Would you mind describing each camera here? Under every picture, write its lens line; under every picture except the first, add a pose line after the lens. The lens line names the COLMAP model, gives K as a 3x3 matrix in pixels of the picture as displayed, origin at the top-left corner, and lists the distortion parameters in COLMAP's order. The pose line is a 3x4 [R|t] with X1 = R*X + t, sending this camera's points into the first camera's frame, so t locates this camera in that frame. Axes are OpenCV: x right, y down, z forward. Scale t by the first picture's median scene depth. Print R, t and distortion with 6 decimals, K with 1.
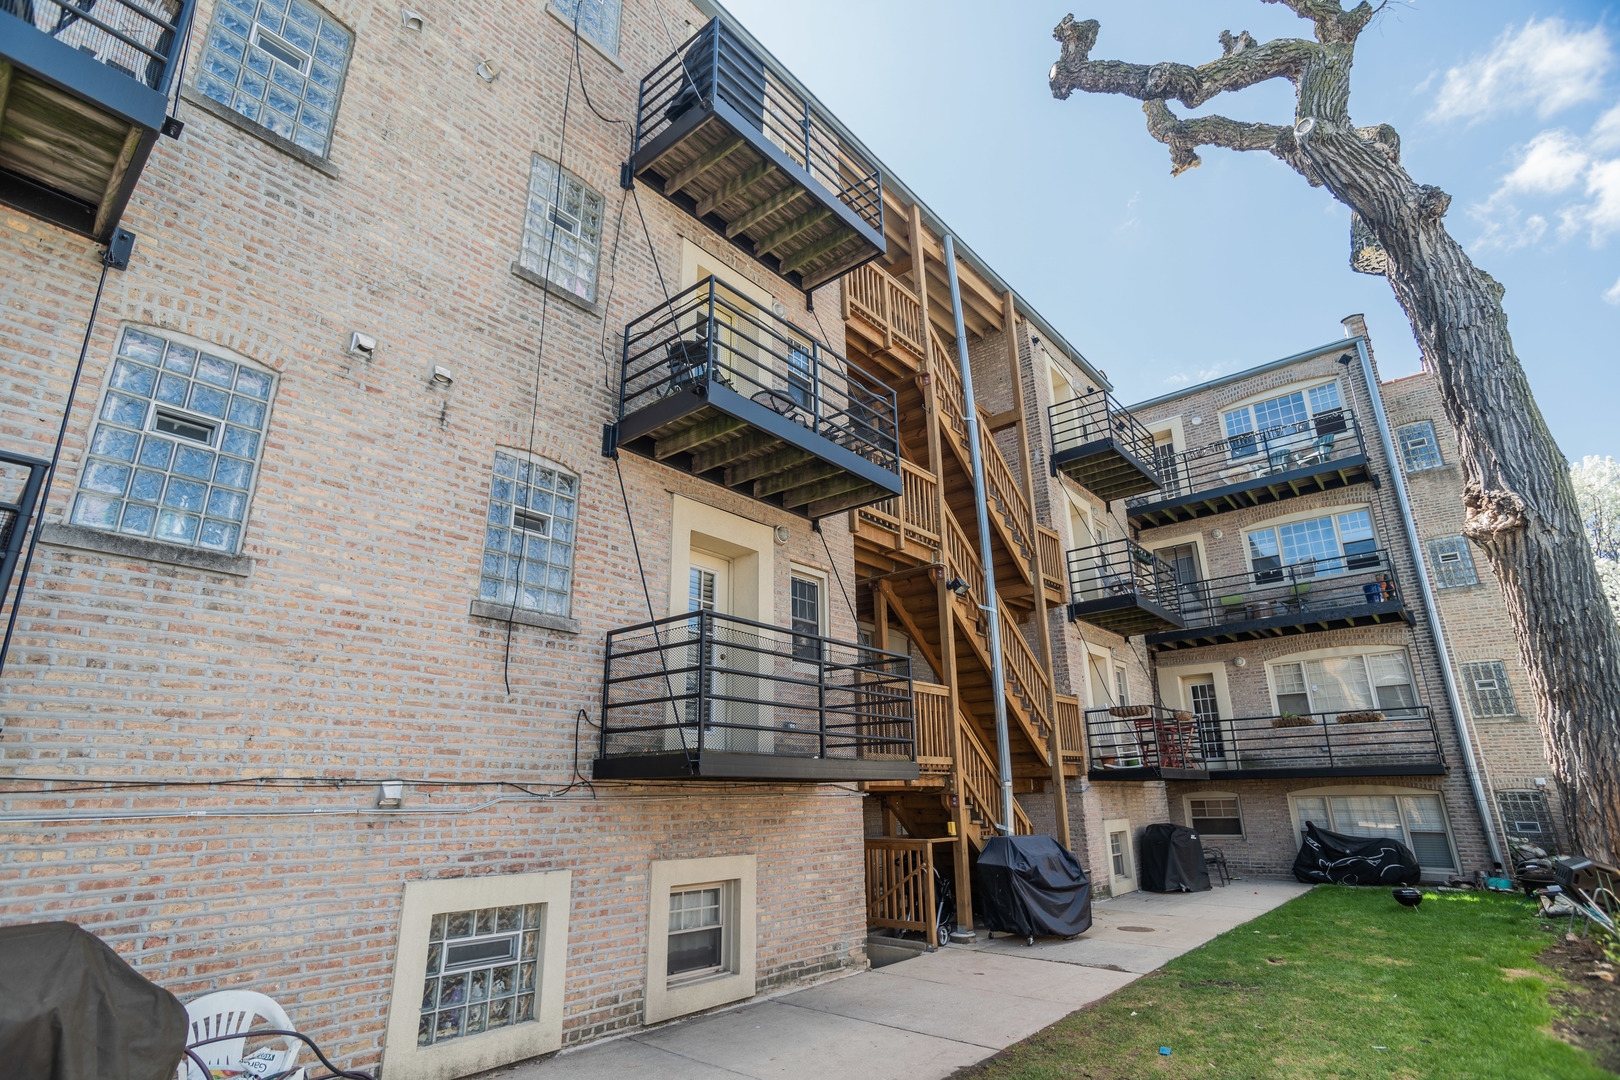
lens RADIAL K [[813.9, 0, 805.9], [0, 813.9, 509.4], [0, 0, 1]] dist [-0.081767, 0.040318]
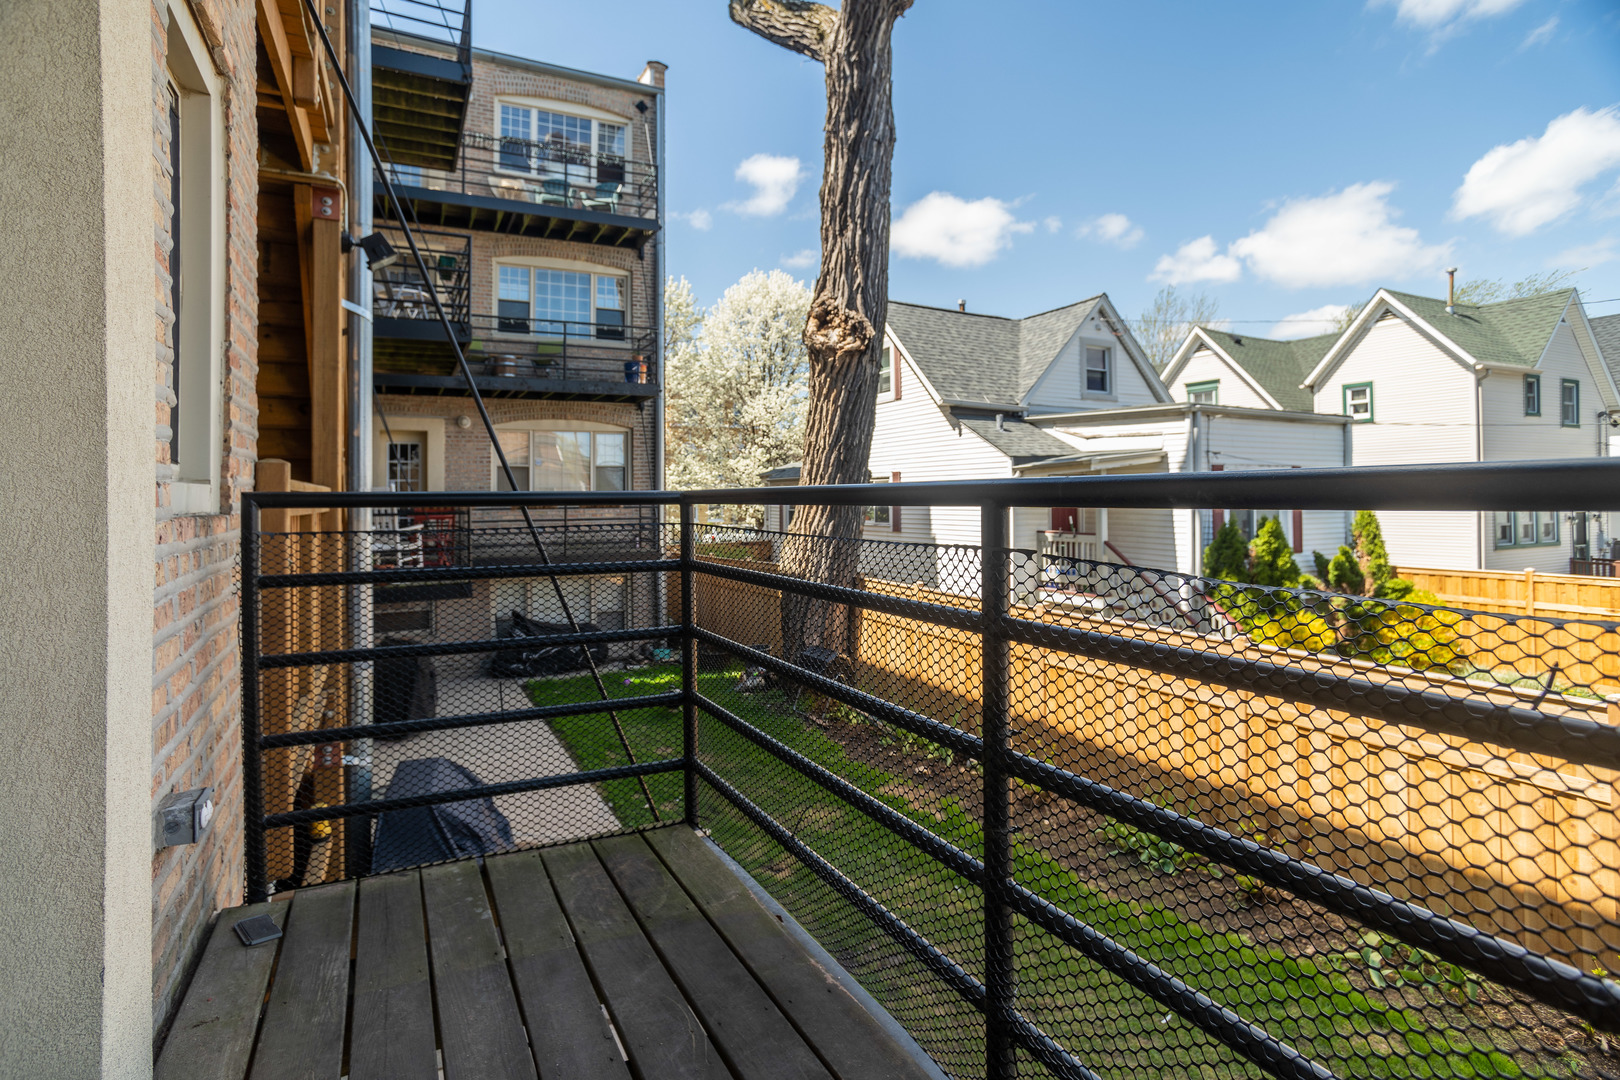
lens RADIAL K [[814.7, 0, 811.5], [0, 814.7, 488.1], [0, 0, 1]] dist [-0.080517, 0.000100]
pose [[0.376296, 0.015035, 0.926377, -0.097967], [-0.306689, 0.945521, 0.109232, 0.088387], [-0.874267, -0.325213, 0.360407, 0.569687]]
